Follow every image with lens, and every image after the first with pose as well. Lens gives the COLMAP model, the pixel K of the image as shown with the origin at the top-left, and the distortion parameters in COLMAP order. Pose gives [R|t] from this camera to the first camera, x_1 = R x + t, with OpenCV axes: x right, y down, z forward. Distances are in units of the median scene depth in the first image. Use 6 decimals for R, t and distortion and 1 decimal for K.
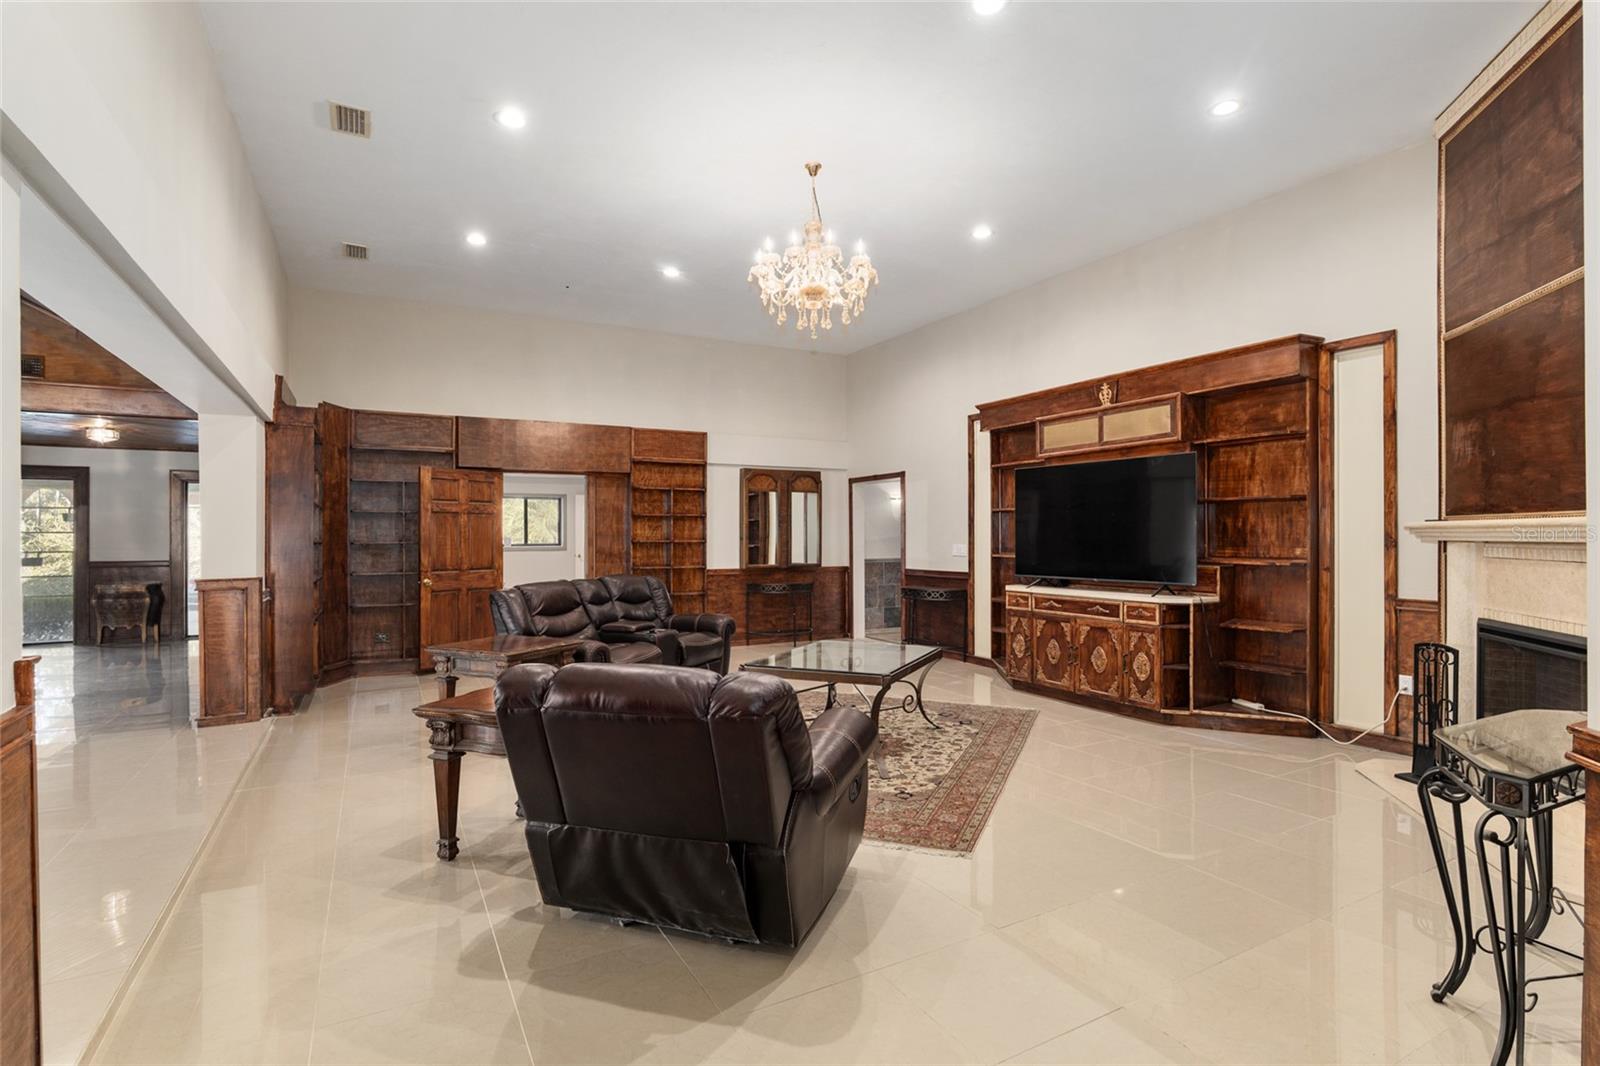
lens RADIAL K [[789.3, 0, 801.4], [0, 789.3, 535.7], [0, 0, 1]] dist [-0.002322, 0.000061]
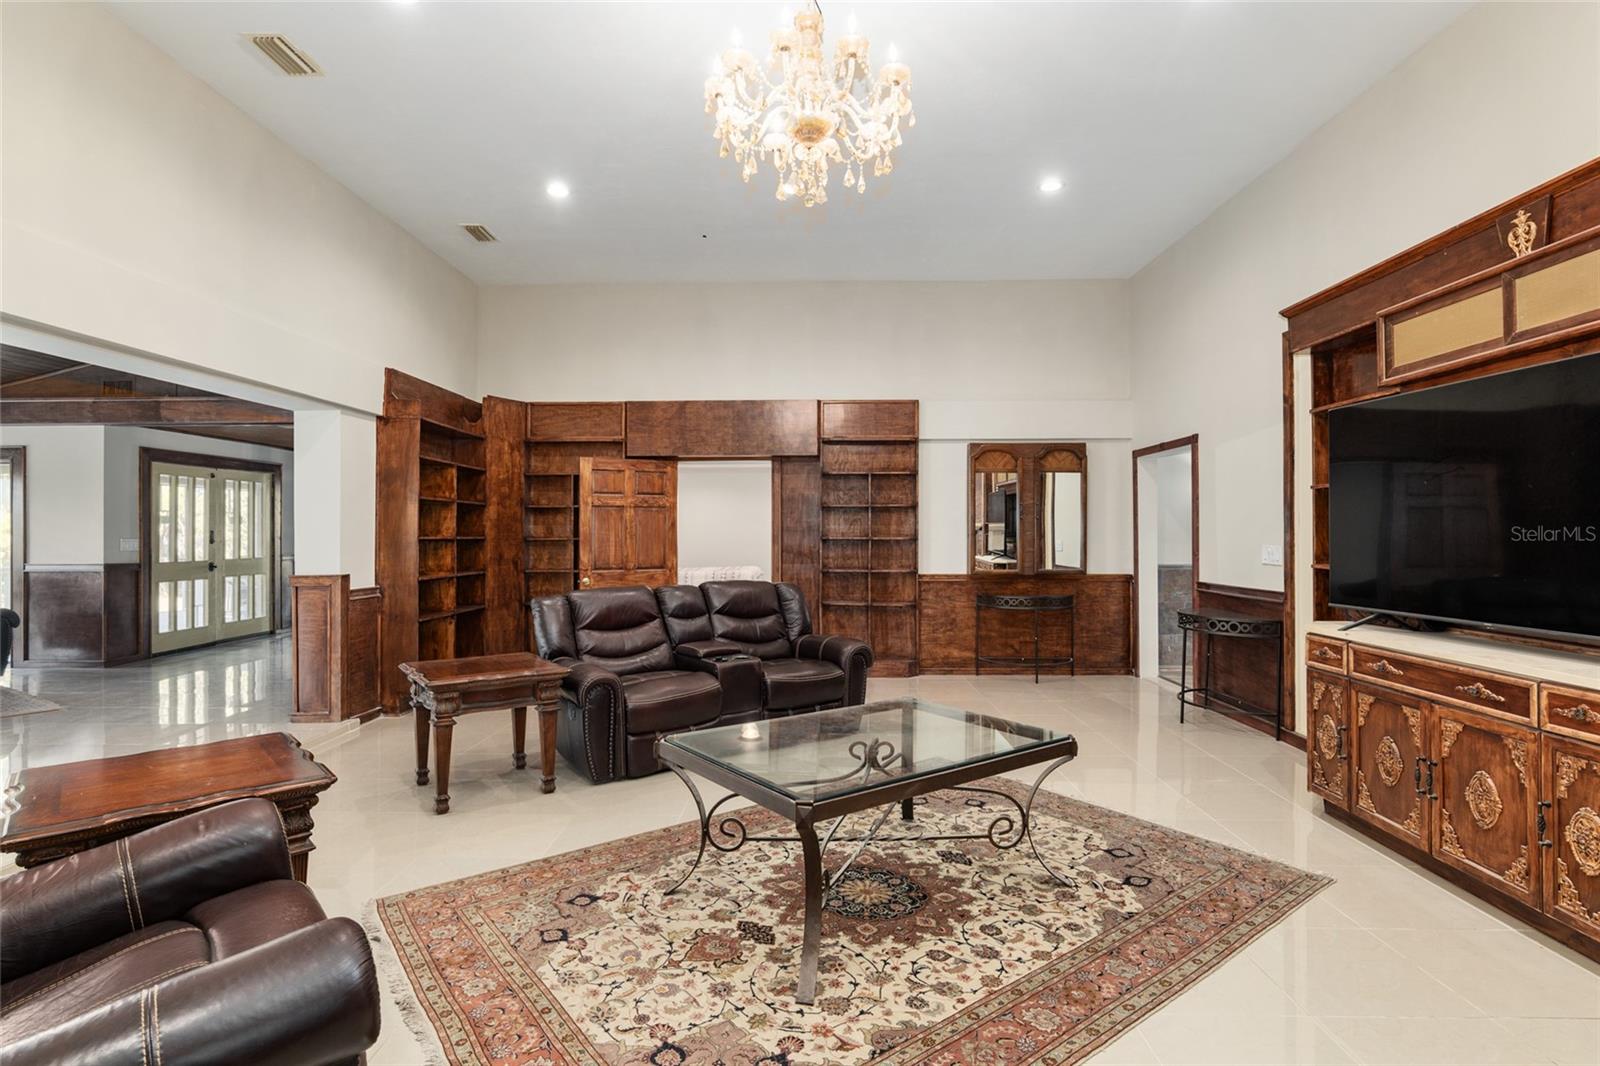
lens RADIAL K [[789.3, 0, 798.9], [0, 789.3, 527.3], [0, 0, 1]] dist [-0.002322, 0.000061]
pose [[0.864303, -0.002465, -0.502966, 0.210214], [0.000356, 0.999991, -0.004290, -0.000791], [0.502972, 0.003529, 0.864295, 0.317744]]
